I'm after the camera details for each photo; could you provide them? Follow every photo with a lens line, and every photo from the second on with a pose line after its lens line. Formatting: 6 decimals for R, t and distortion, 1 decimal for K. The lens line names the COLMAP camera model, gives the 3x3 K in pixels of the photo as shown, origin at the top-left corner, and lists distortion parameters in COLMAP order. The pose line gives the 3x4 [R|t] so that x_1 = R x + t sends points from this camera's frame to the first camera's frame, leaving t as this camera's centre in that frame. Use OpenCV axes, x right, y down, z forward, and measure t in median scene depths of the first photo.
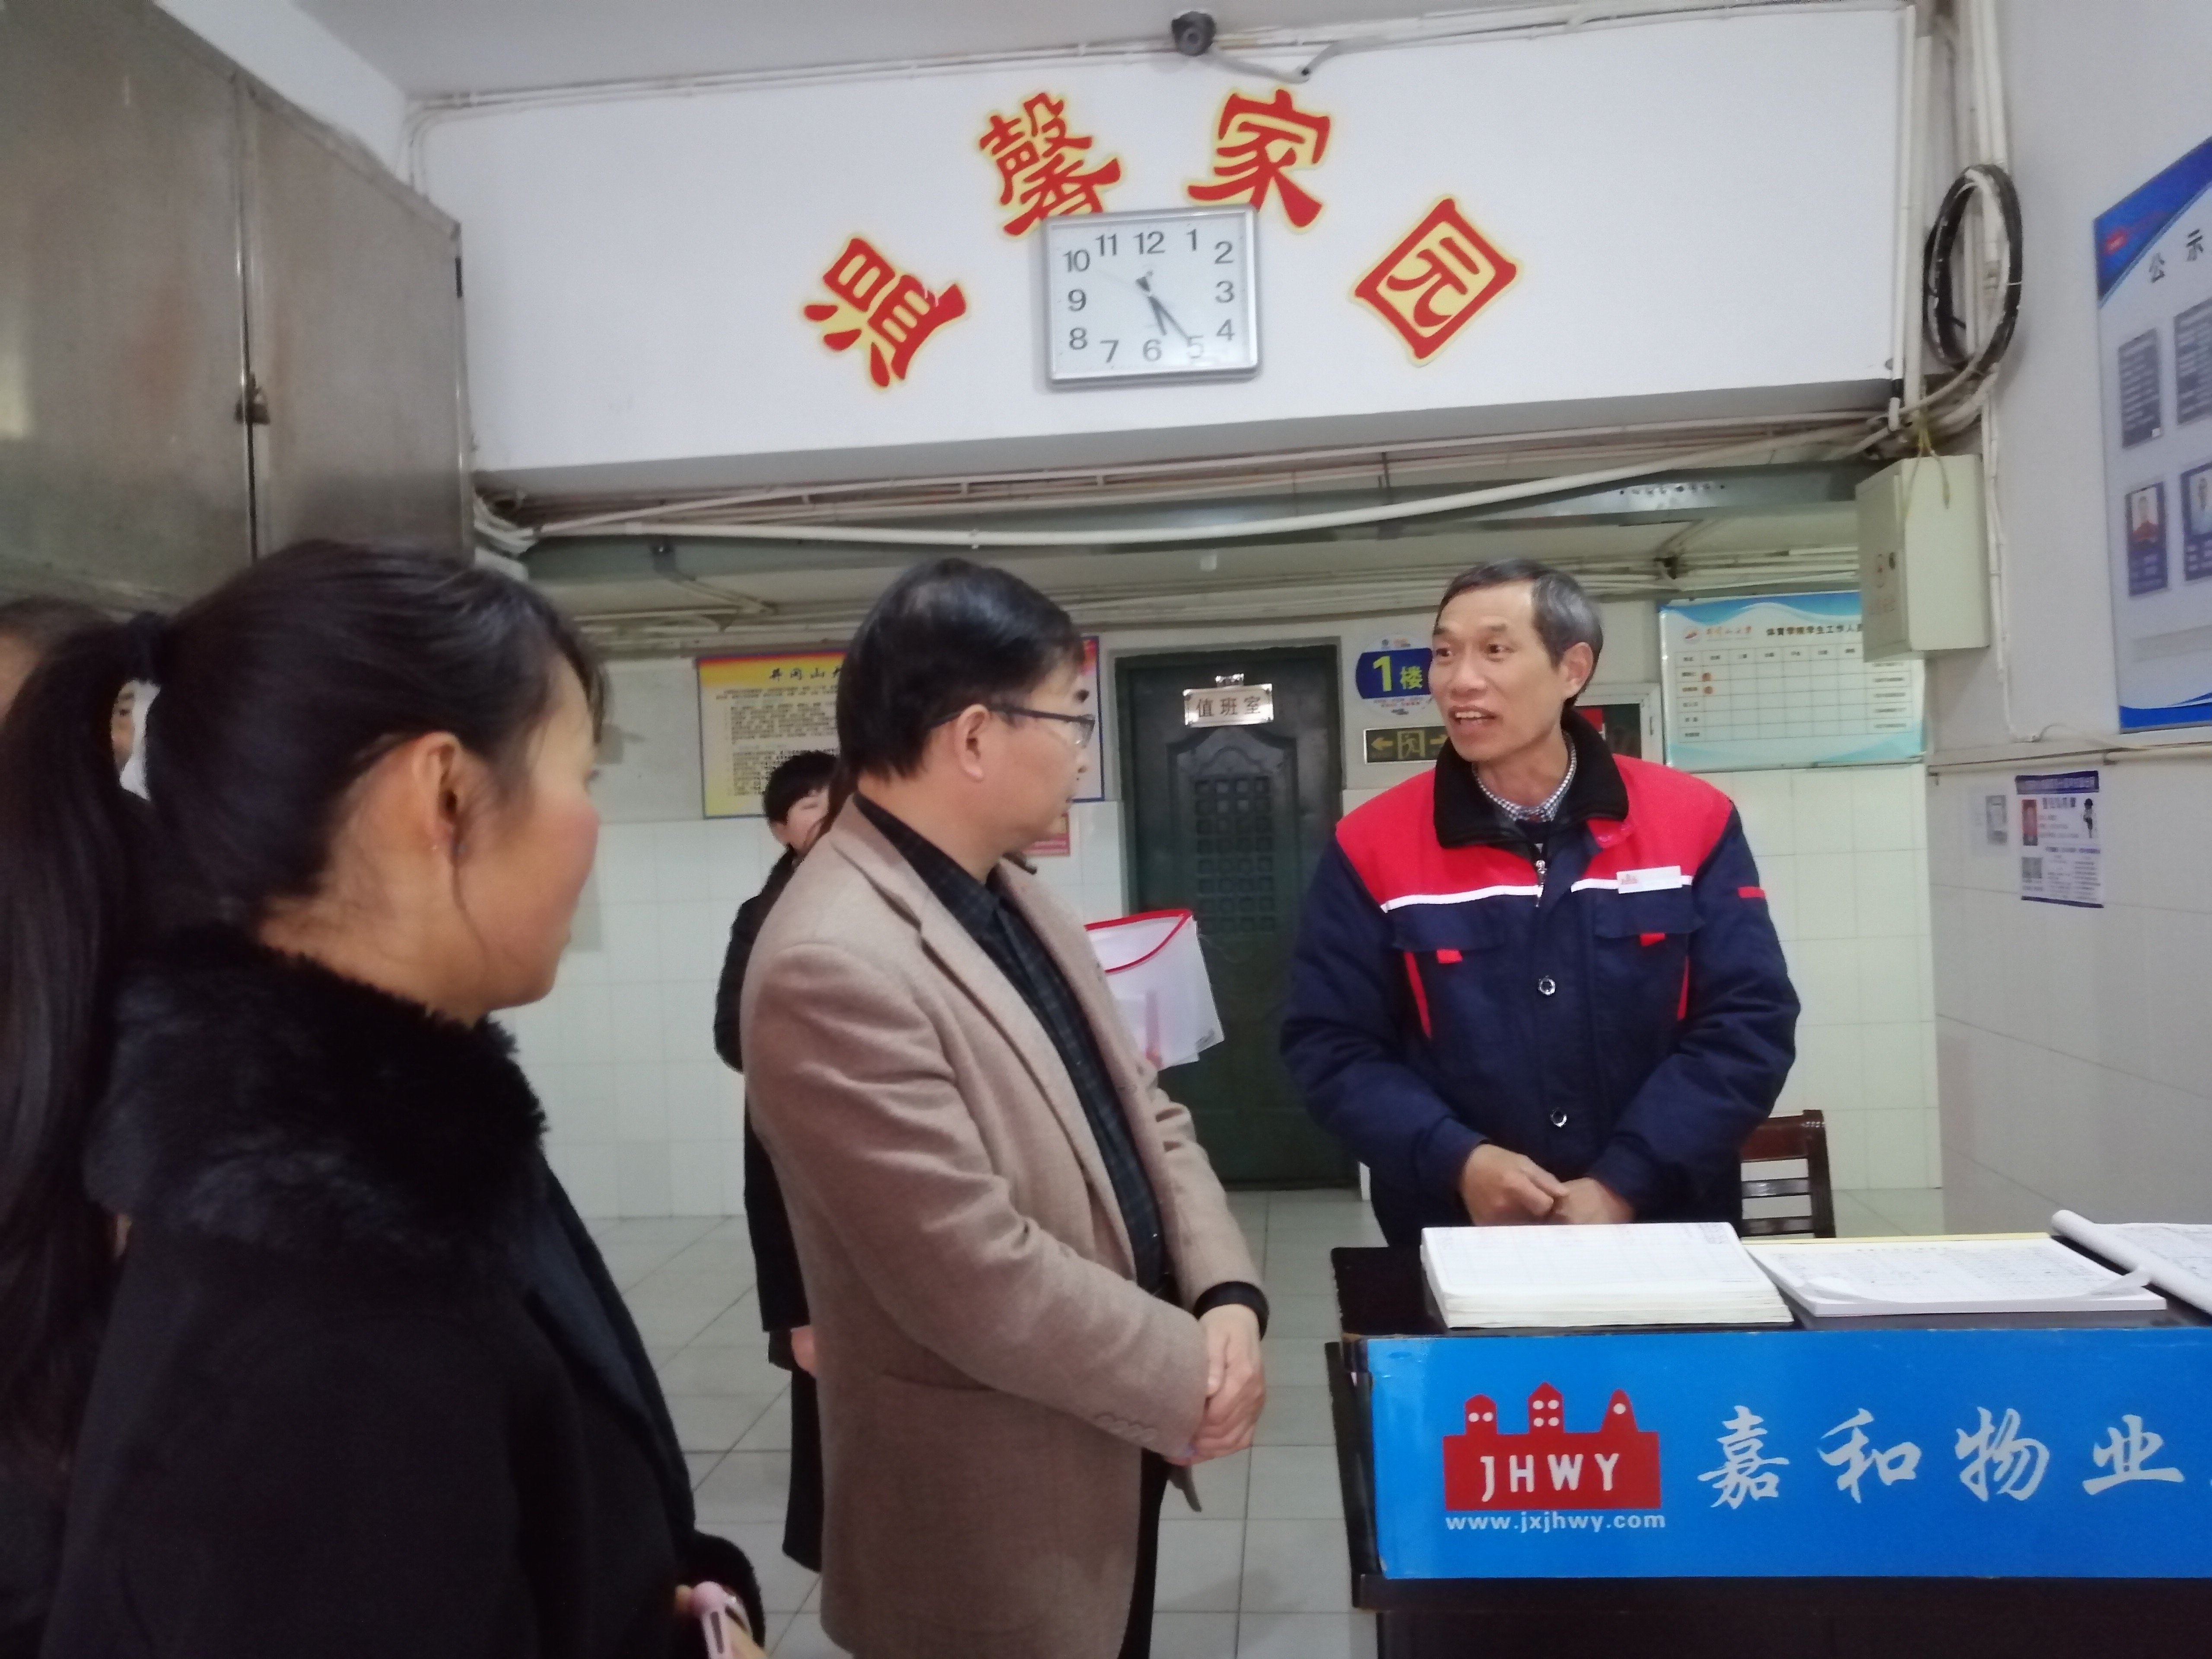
lens RADIAL K [[1753.2, 0, 1108.9], [0, 1753.2, 828.8], [0, 0, 1]] dist [0.006265, 0.026535]
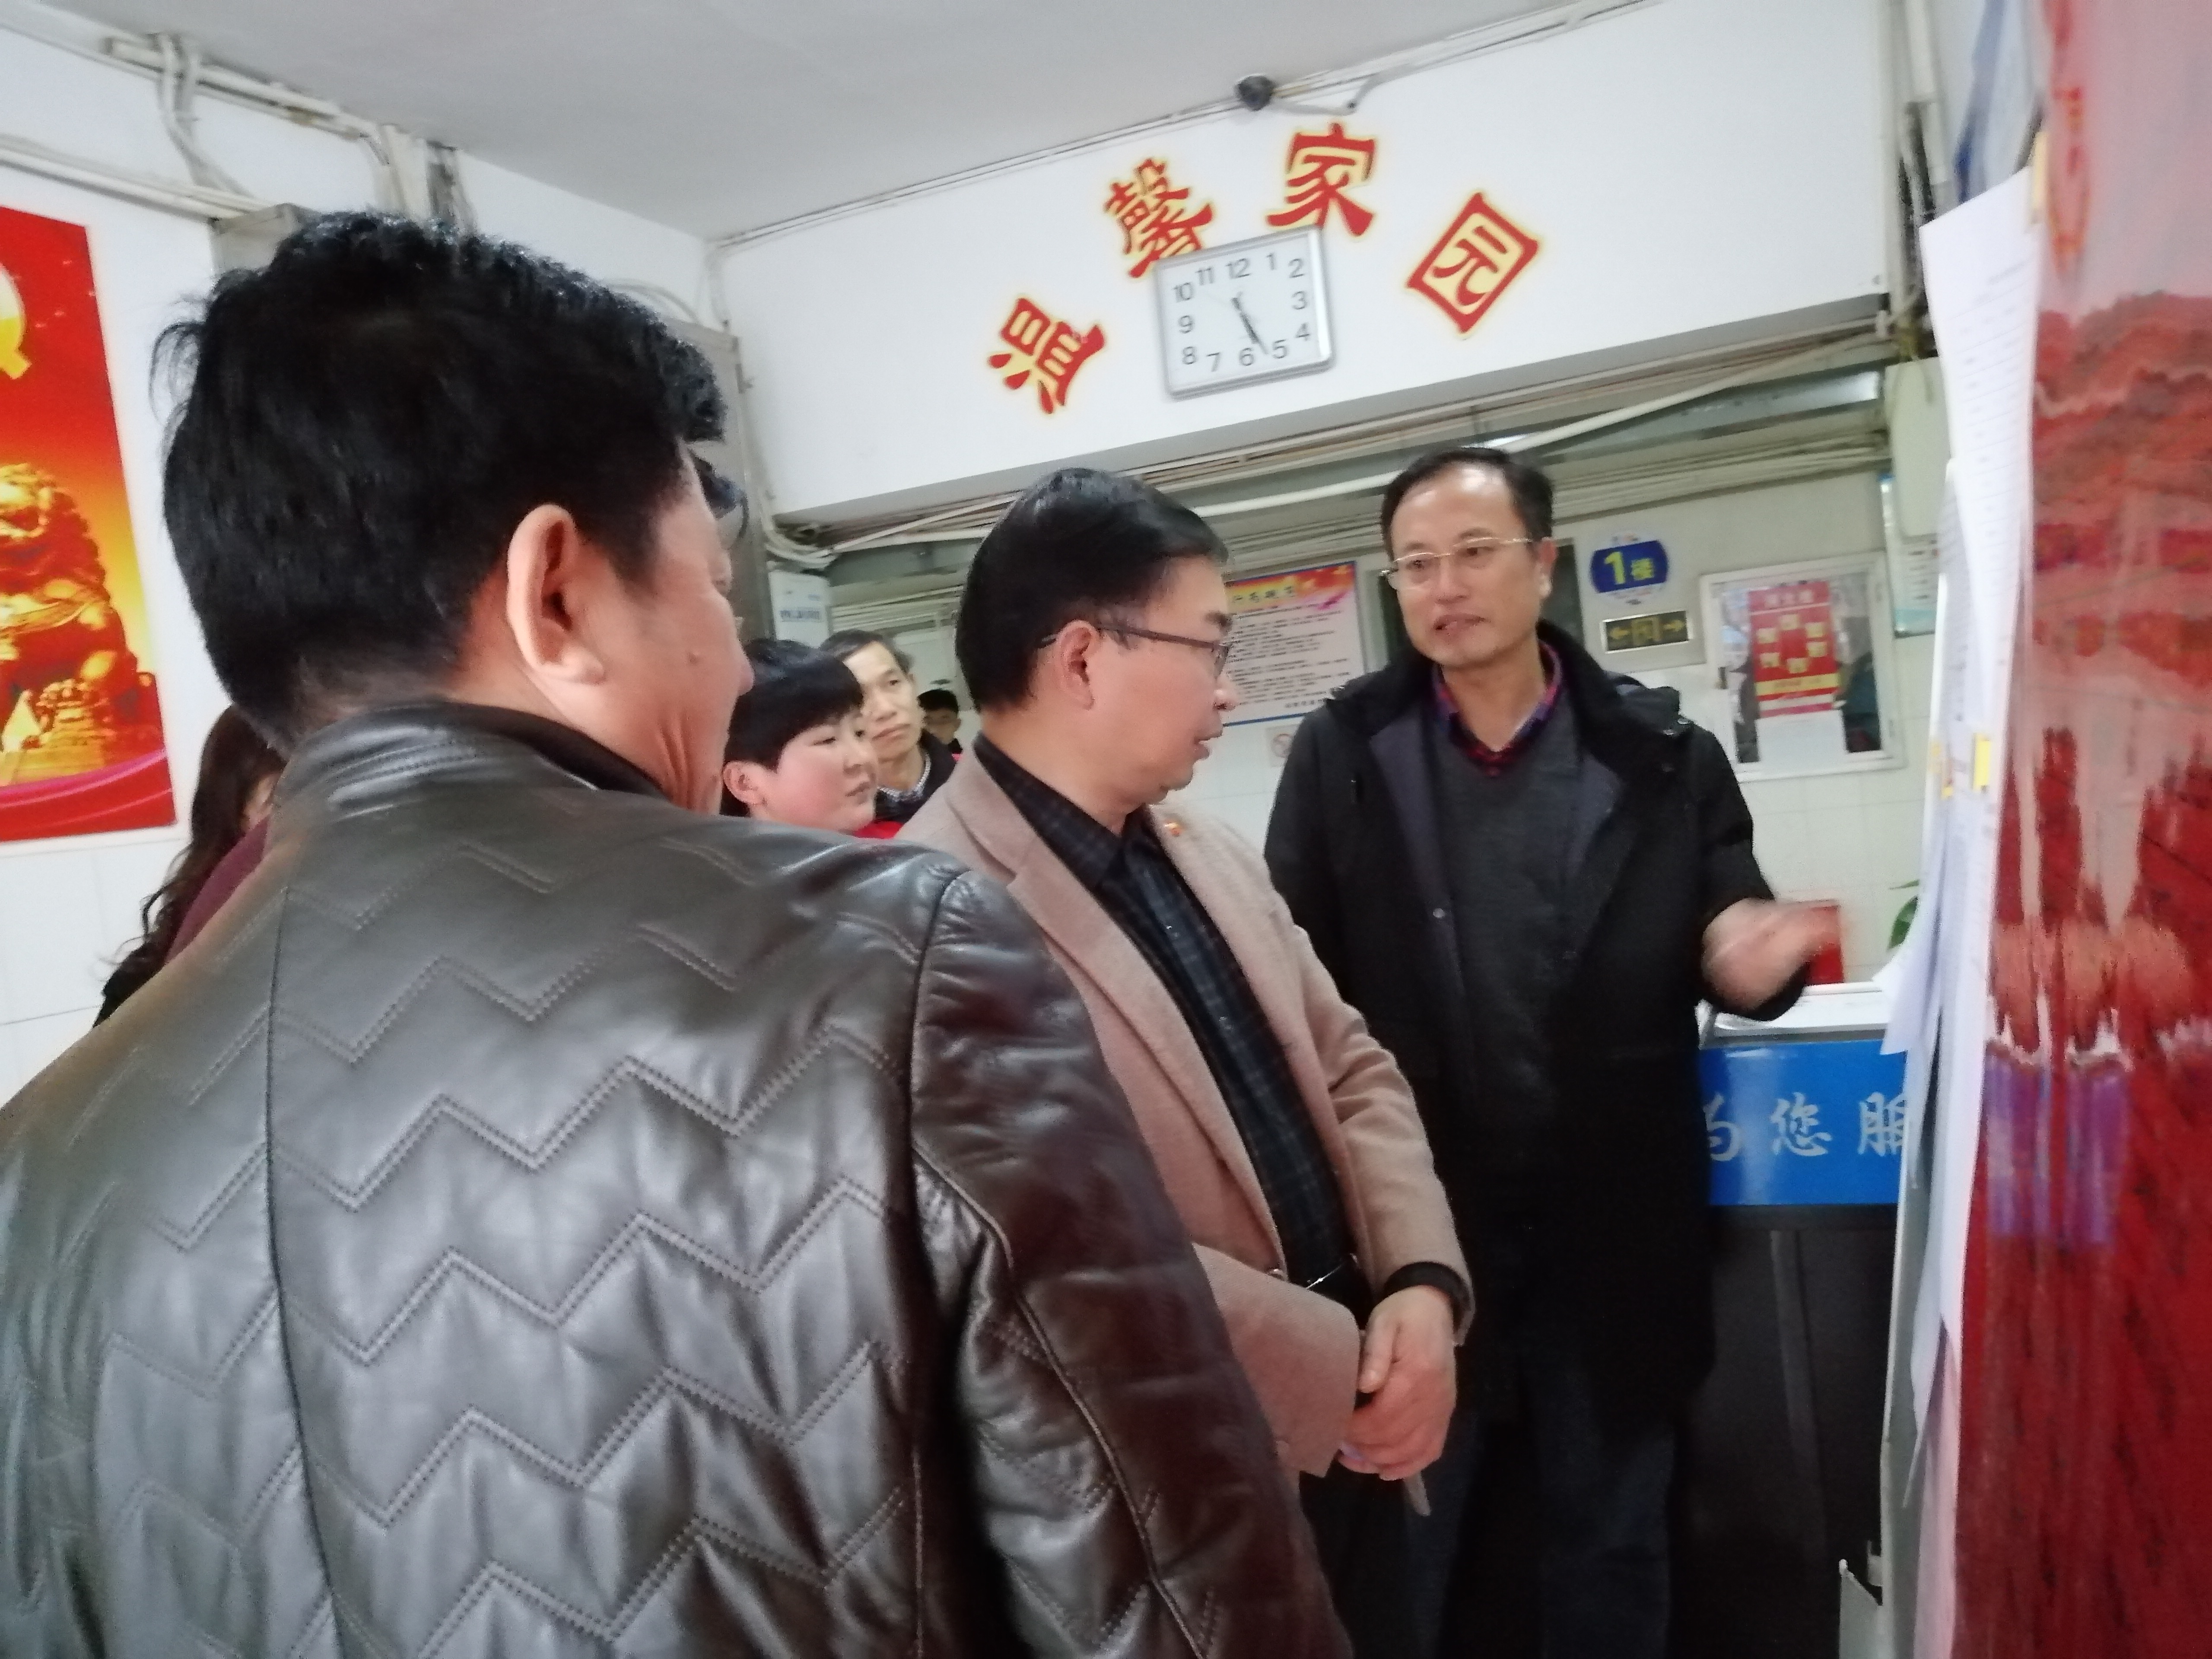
lens RADIAL K [[1753.2, 0, 1104.6], [0, 1753.2, 832.5], [0, 0, 1]] dist [0.006265, 0.026535]
pose [[0.950186, -0.060913, -0.305674, 0.282856], [0.080665, 0.995363, 0.052396, -0.012930], [0.301066, -0.074443, 0.950693, -0.223229]]
